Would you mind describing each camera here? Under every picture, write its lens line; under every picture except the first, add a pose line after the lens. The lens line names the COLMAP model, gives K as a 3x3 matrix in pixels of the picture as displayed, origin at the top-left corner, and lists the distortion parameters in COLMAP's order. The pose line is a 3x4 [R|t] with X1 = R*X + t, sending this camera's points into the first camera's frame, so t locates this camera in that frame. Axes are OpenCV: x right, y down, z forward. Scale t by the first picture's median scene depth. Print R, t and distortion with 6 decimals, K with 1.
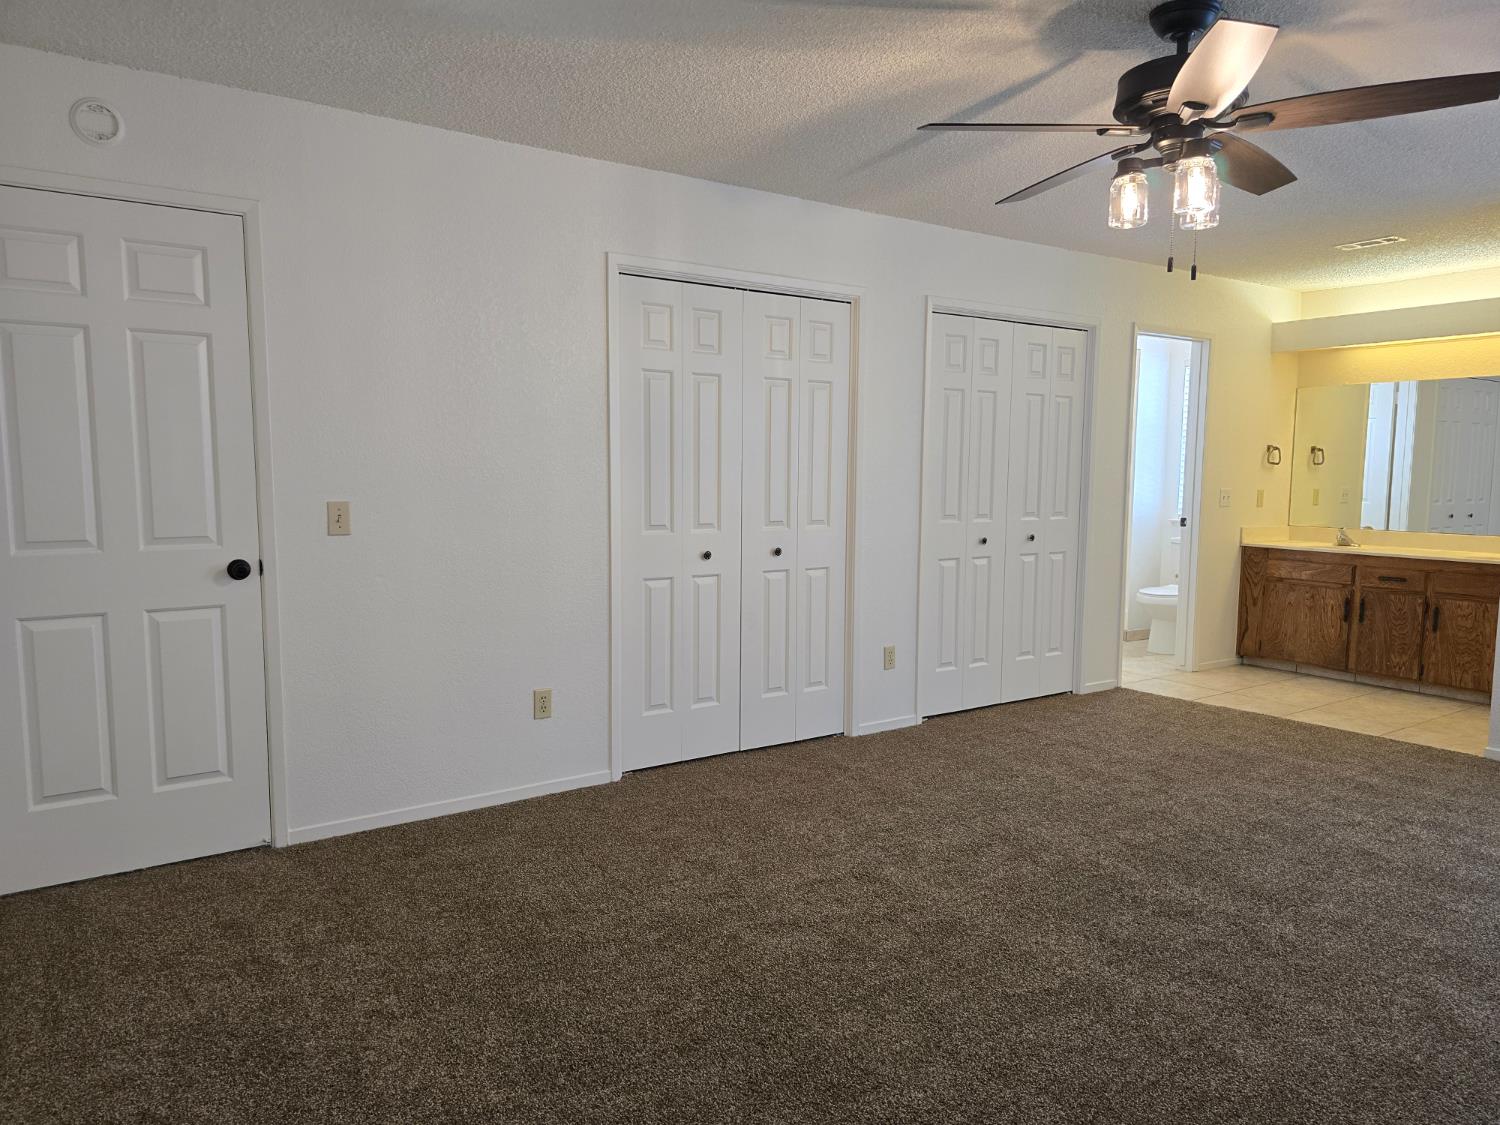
lens RADIAL K [[1011.8, 0, 752.2], [0, 1011.8, 569.8], [0, 0, 1]] dist [0.029769, -0.004115]
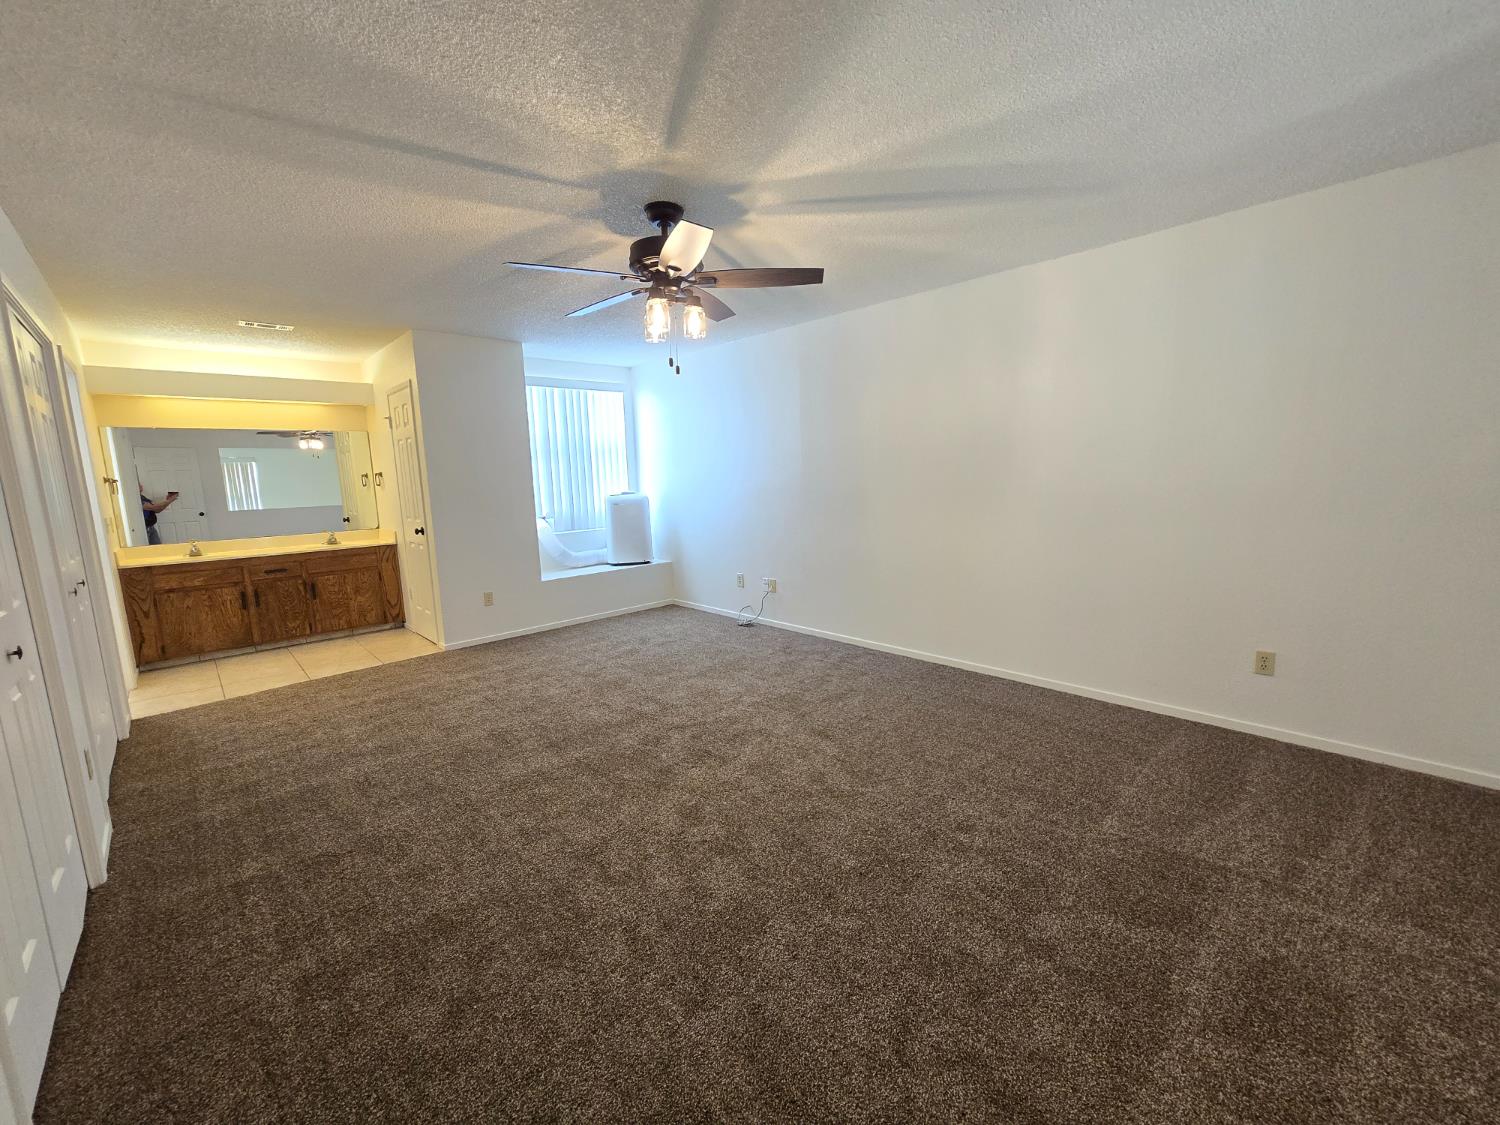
lens RADIAL K [[616.7, 0, 731.8], [0, 616.7, 568.7], [0, 0, 1]] dist [-0.004621, 0.000036]
pose [[-0.130702, -0.153369, 0.979487, -0.283962], [0.133443, 0.976251, 0.170669, -0.053992], [-0.982400, 0.153012, -0.107132, 0.460363]]
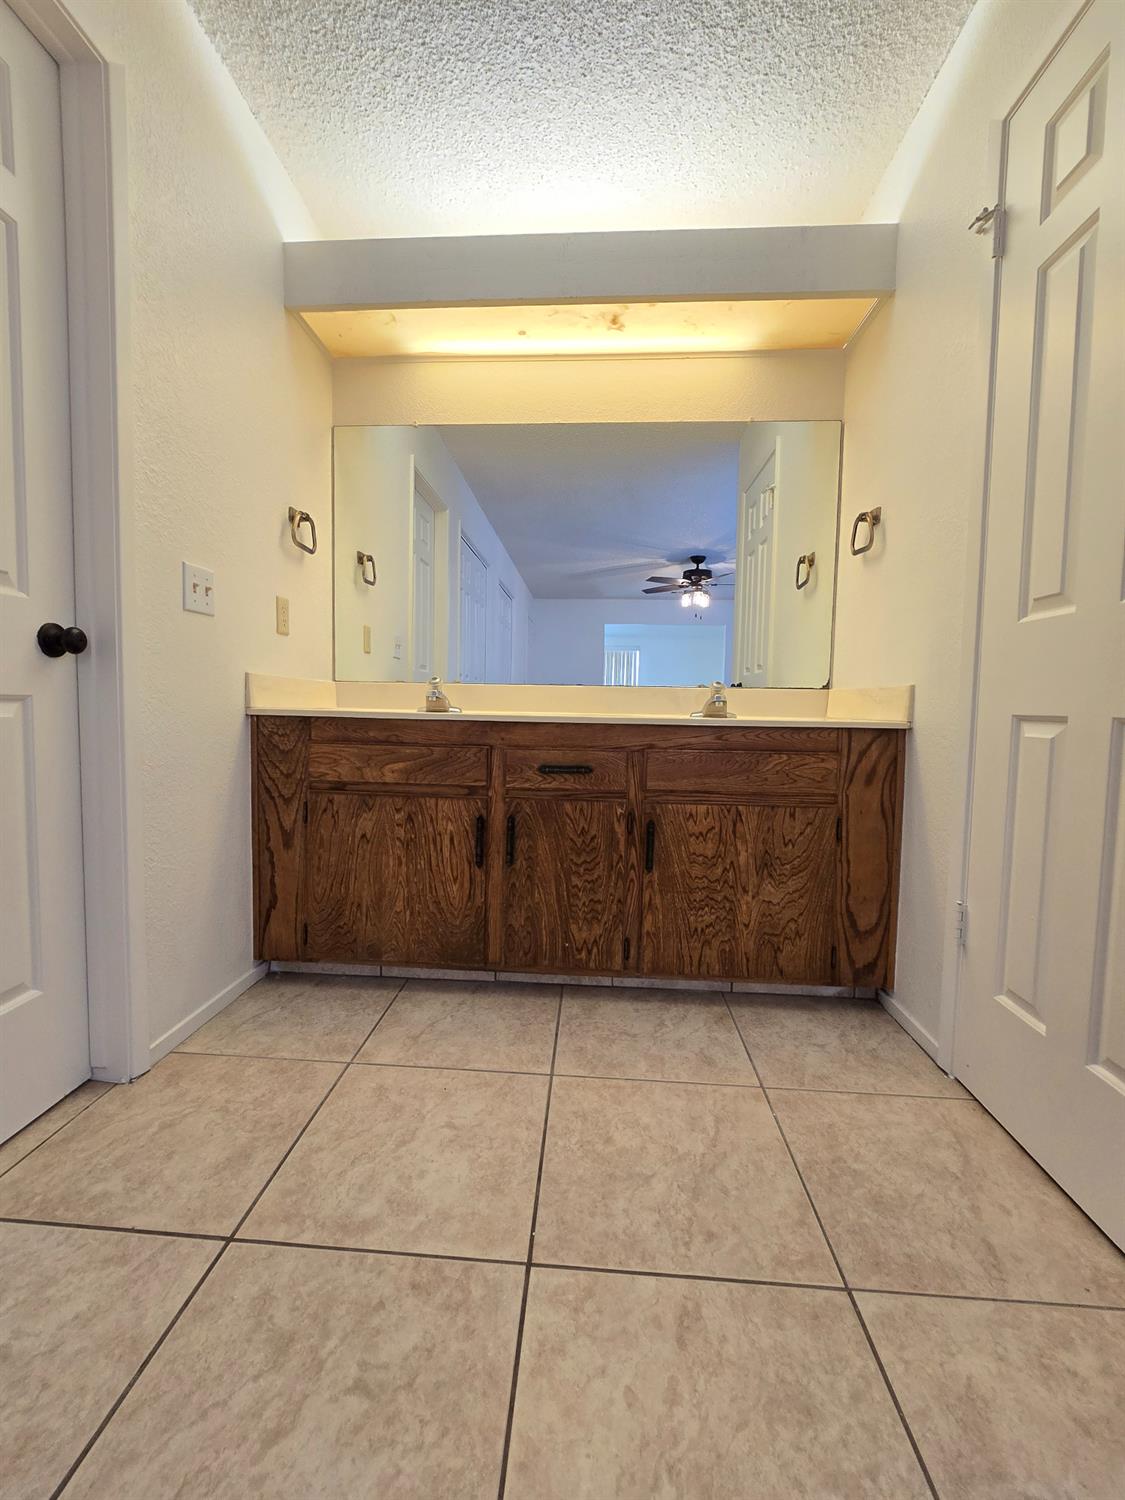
lens RADIAL K [[616.7, 0, 563.5], [0, 616.7, 742.8], [0, 0, 1]] dist [-0.004621, 0.000036]
pose [[0.613419, -0.043309, 0.788569, 0.388981], [0.066467, 0.997784, 0.003096, -0.004304], [-0.786956, 0.050515, 0.614938, 0.804115]]
